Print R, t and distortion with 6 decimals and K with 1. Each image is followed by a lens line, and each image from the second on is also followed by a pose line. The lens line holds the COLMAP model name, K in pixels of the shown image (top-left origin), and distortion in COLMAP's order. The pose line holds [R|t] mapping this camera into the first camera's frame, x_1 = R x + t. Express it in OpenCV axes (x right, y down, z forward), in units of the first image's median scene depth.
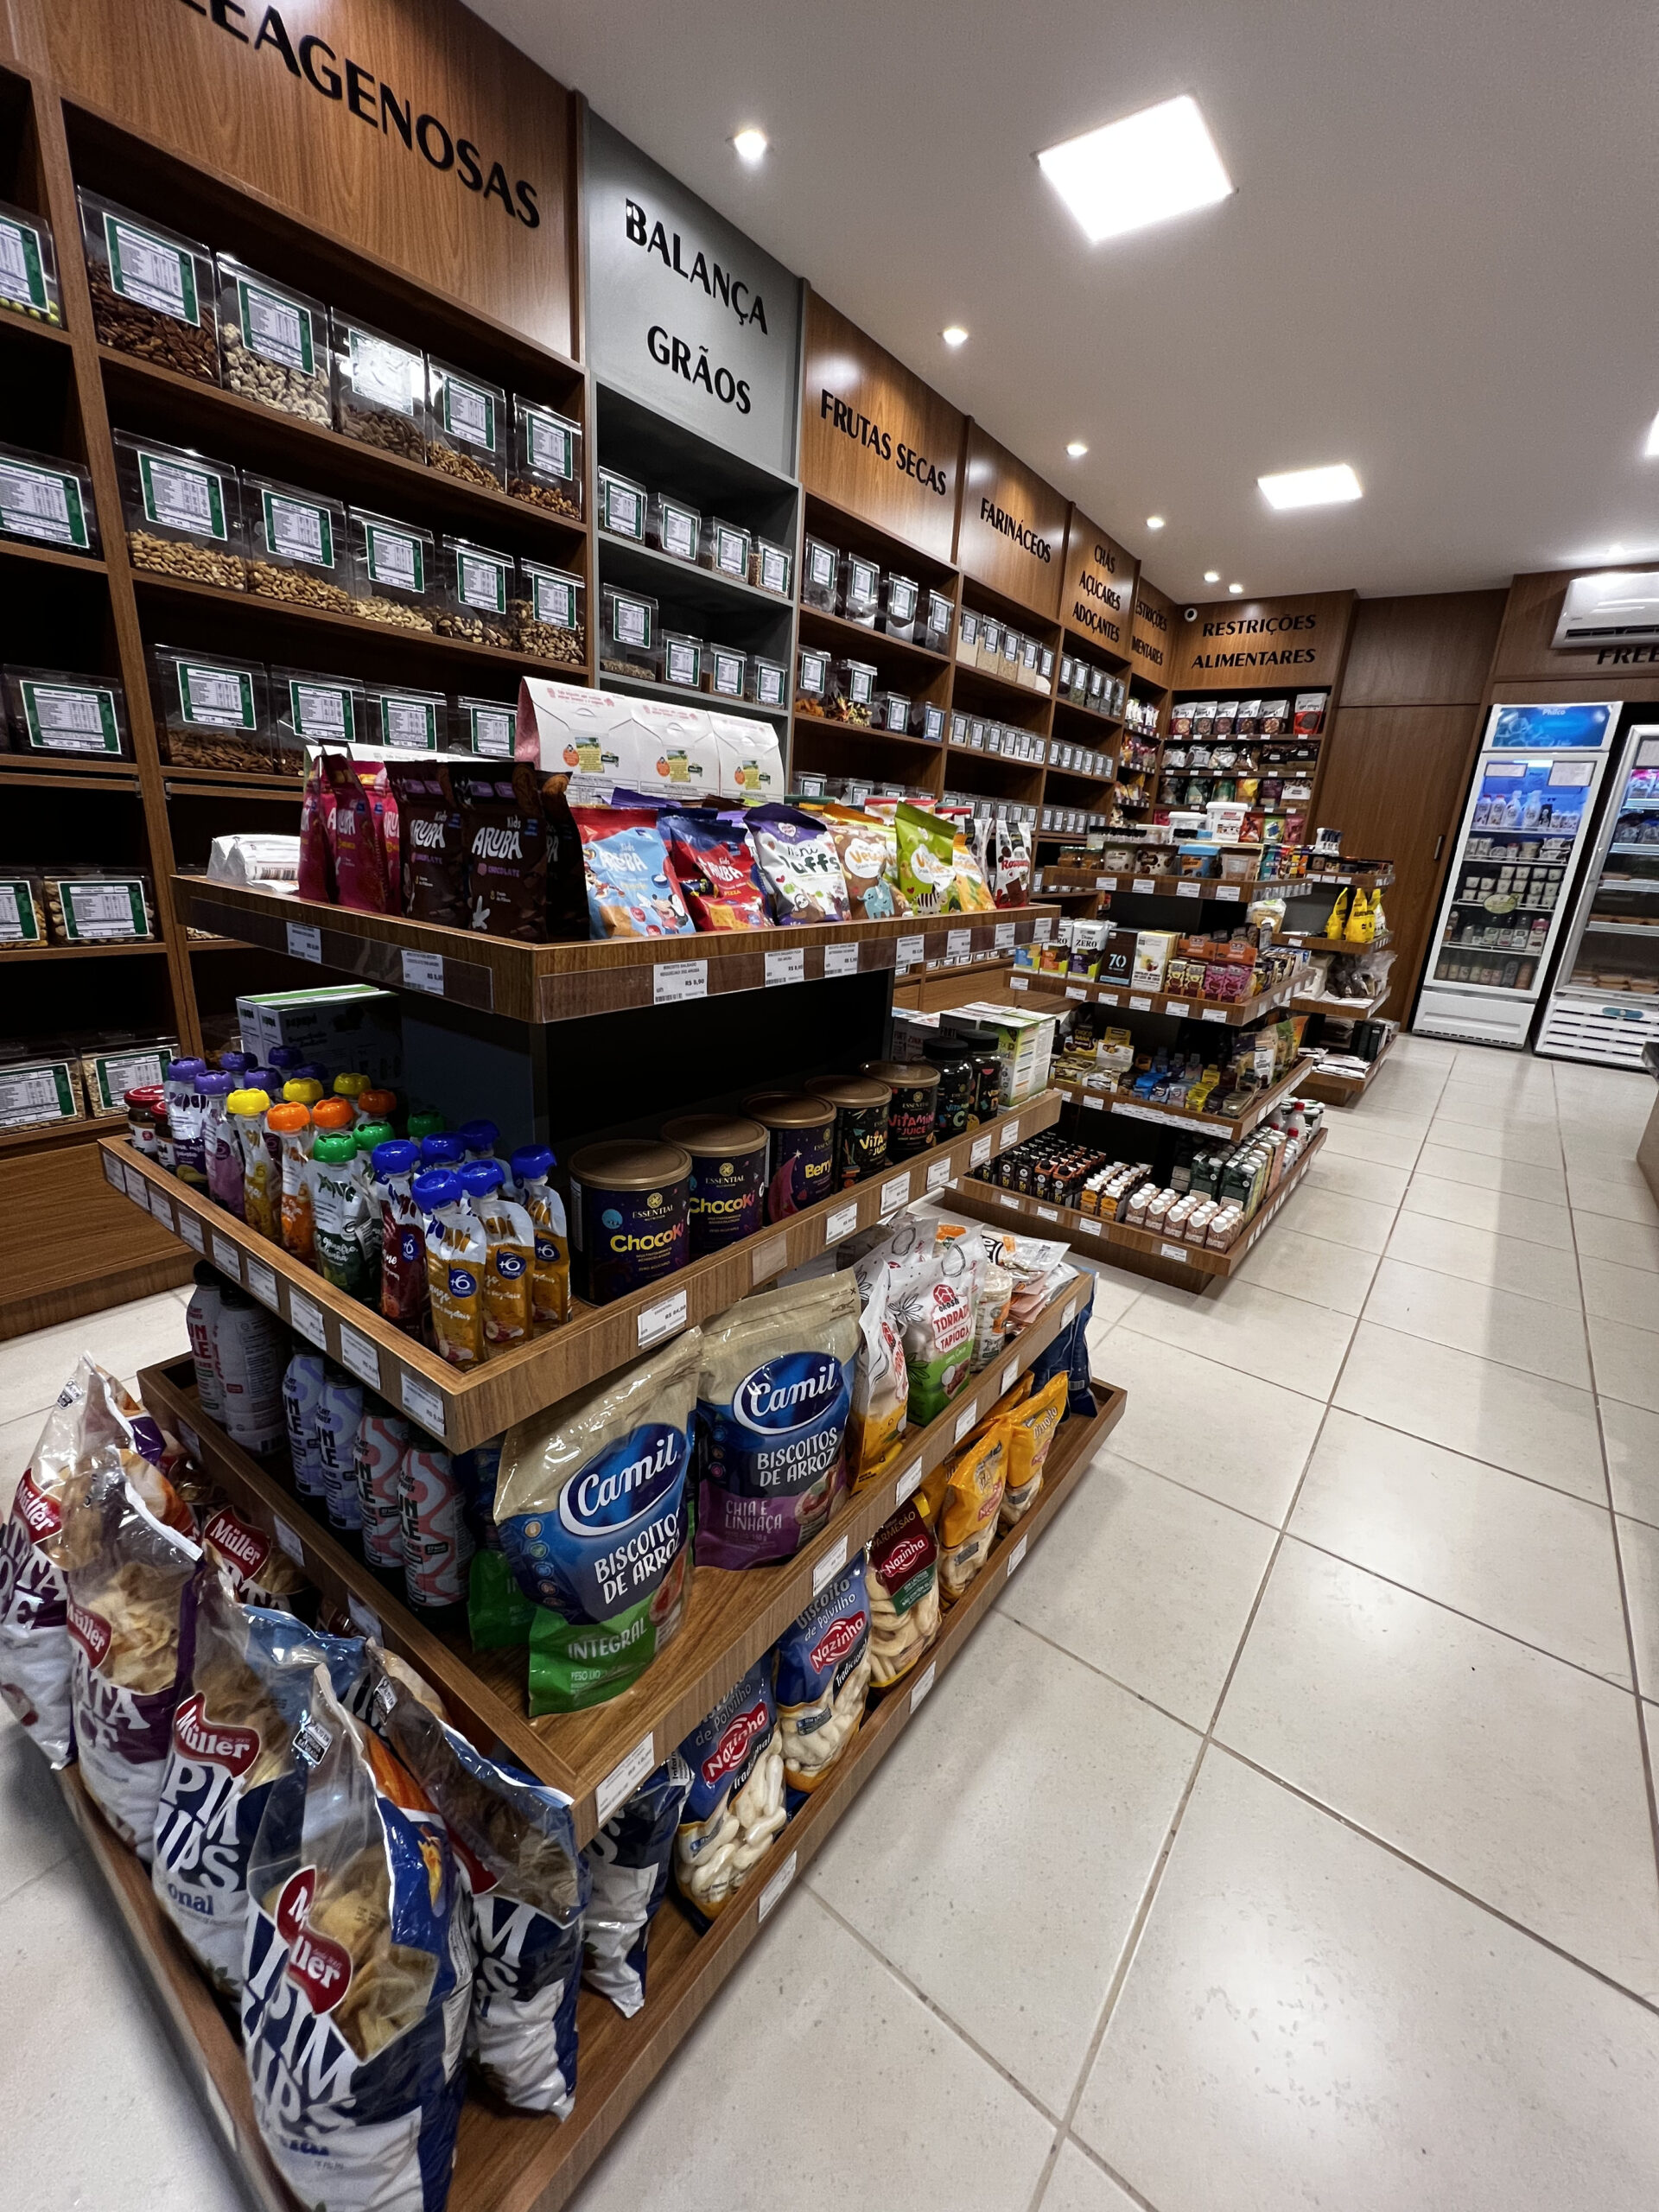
lens RADIAL K [[896.3, 0, 836.8], [0, 896.3, 1100.4], [0, 0, 1]] dist [0.001682, -0.000095]
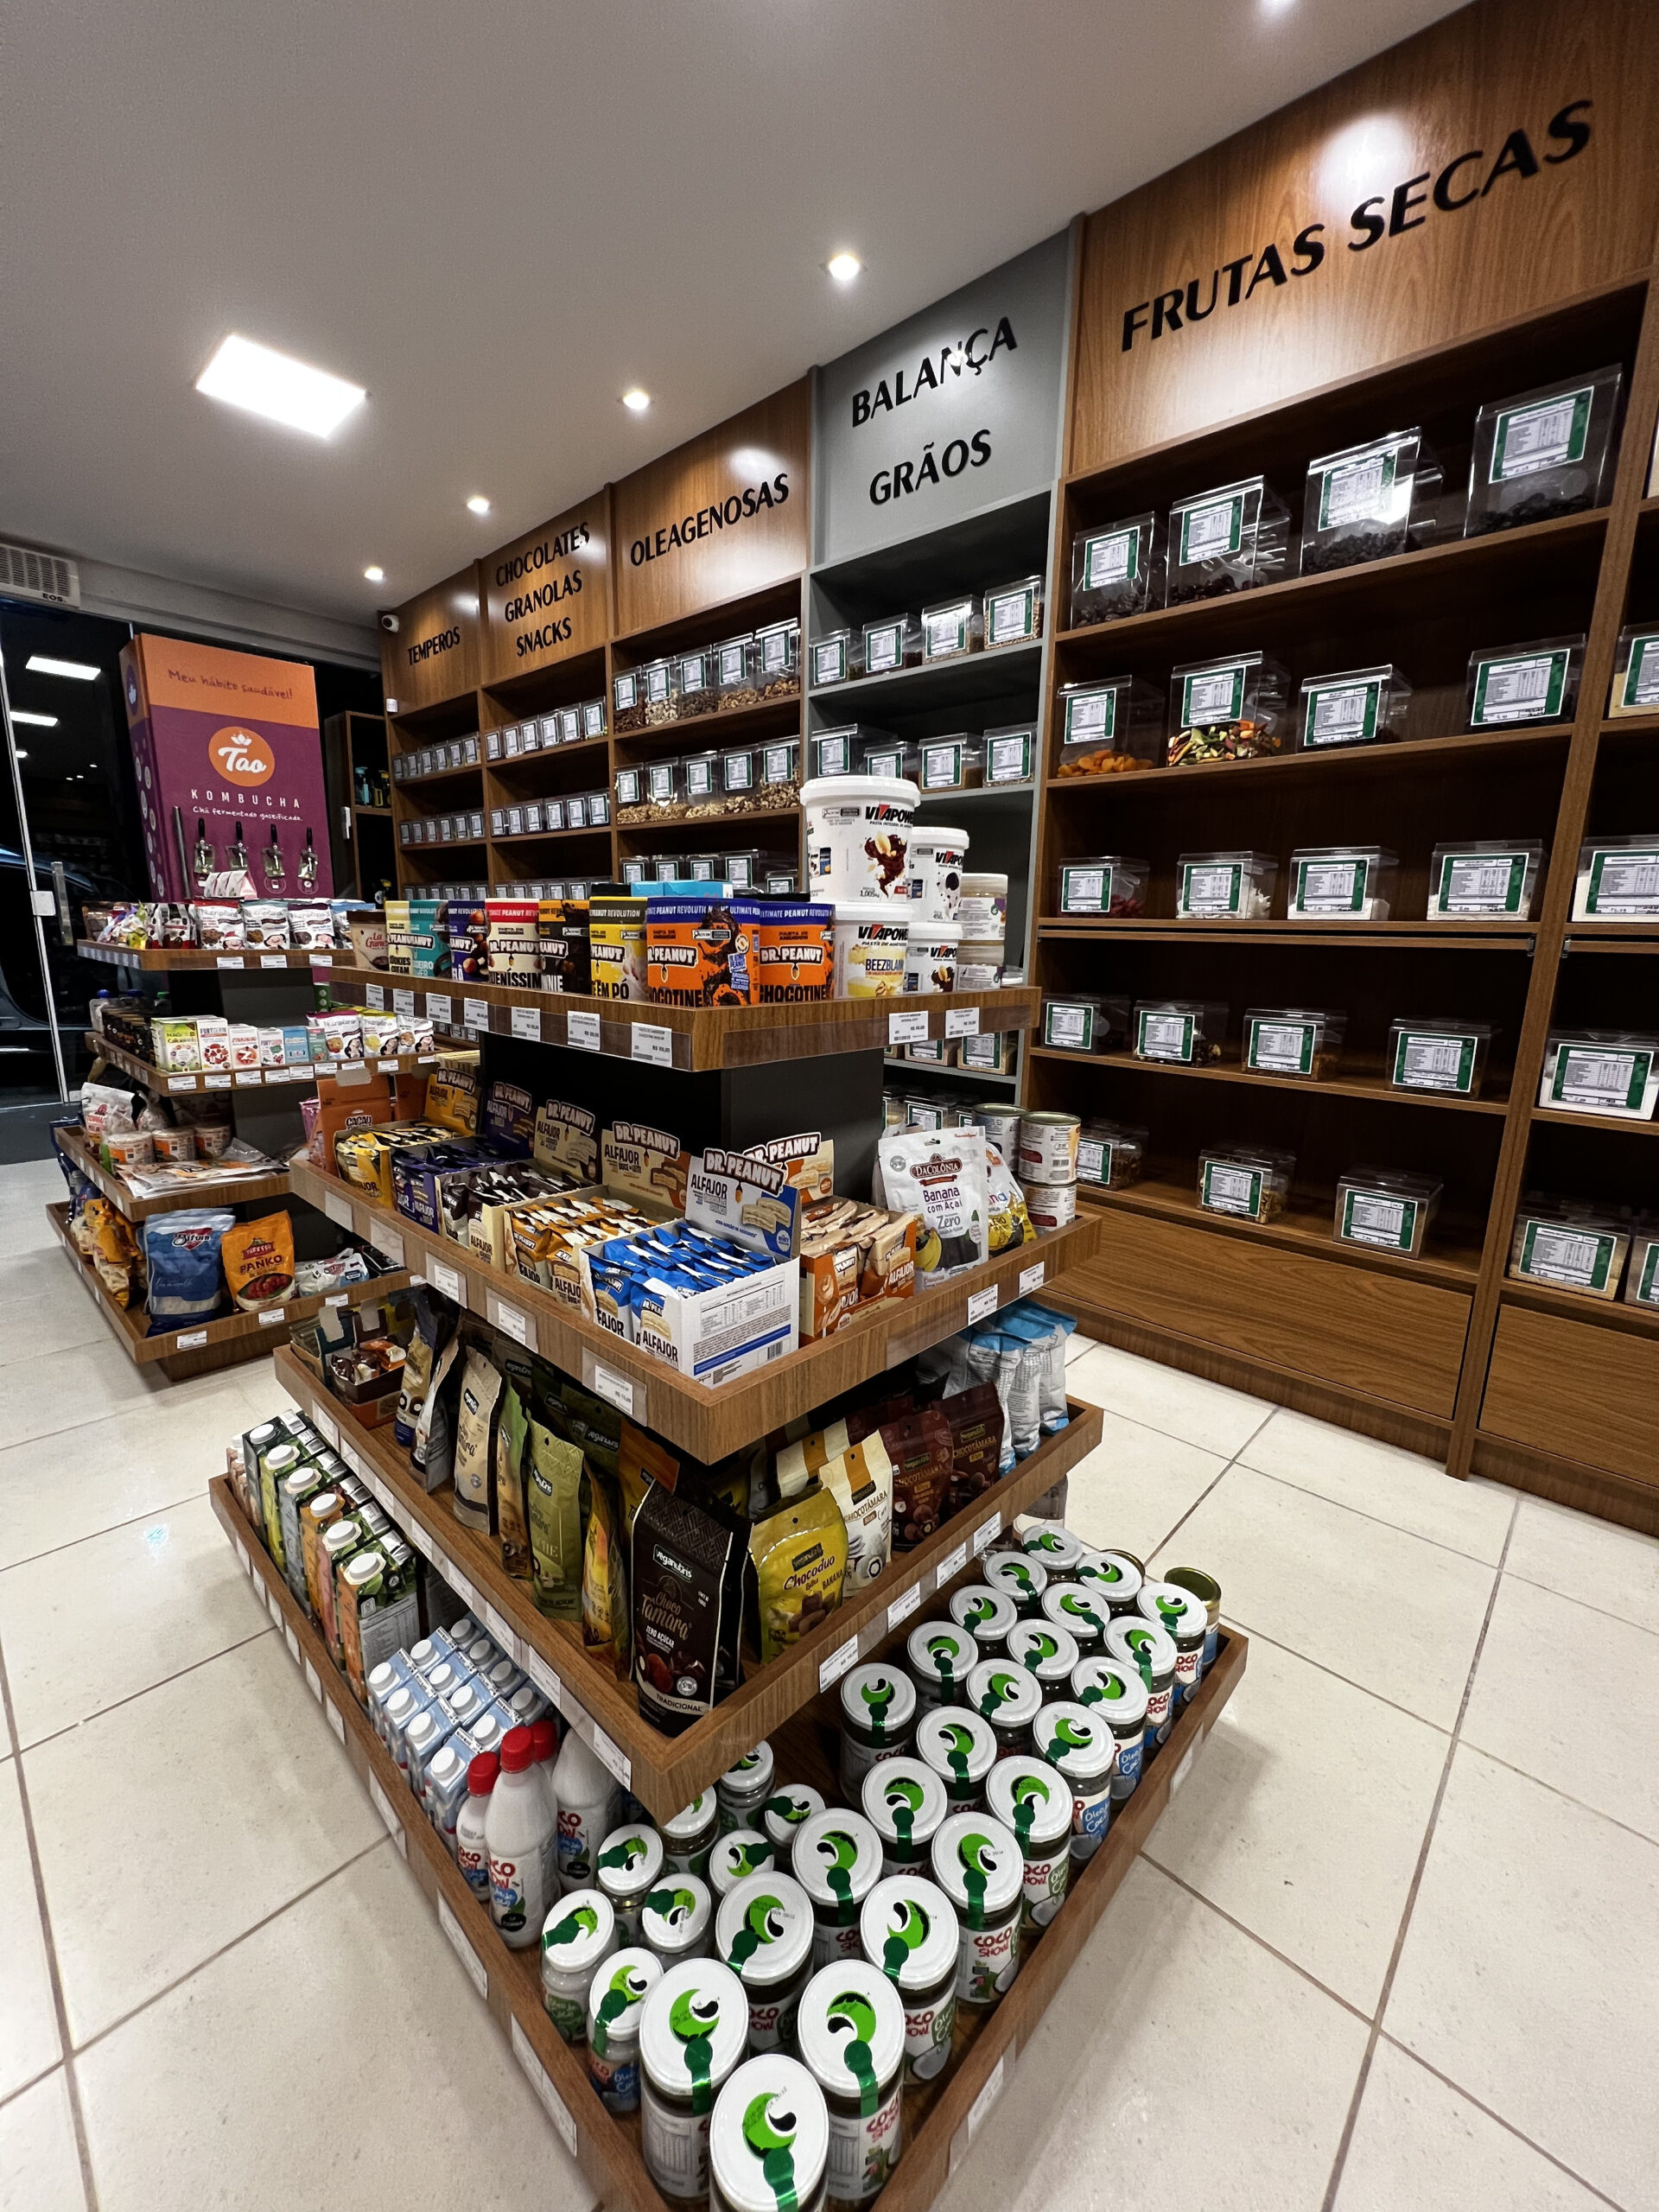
lens RADIAL K [[888.8, 0, 790.8], [0, 888.8, 1093.9], [0, 0, 1]] dist [0.002156, 0.000395]
pose [[-0.136122, 0.122964, -0.983031, 0.925023], [-0.317635, 0.934467, 0.160872, -0.324497], [0.938391, 0.334144, -0.088144, 1.242964]]
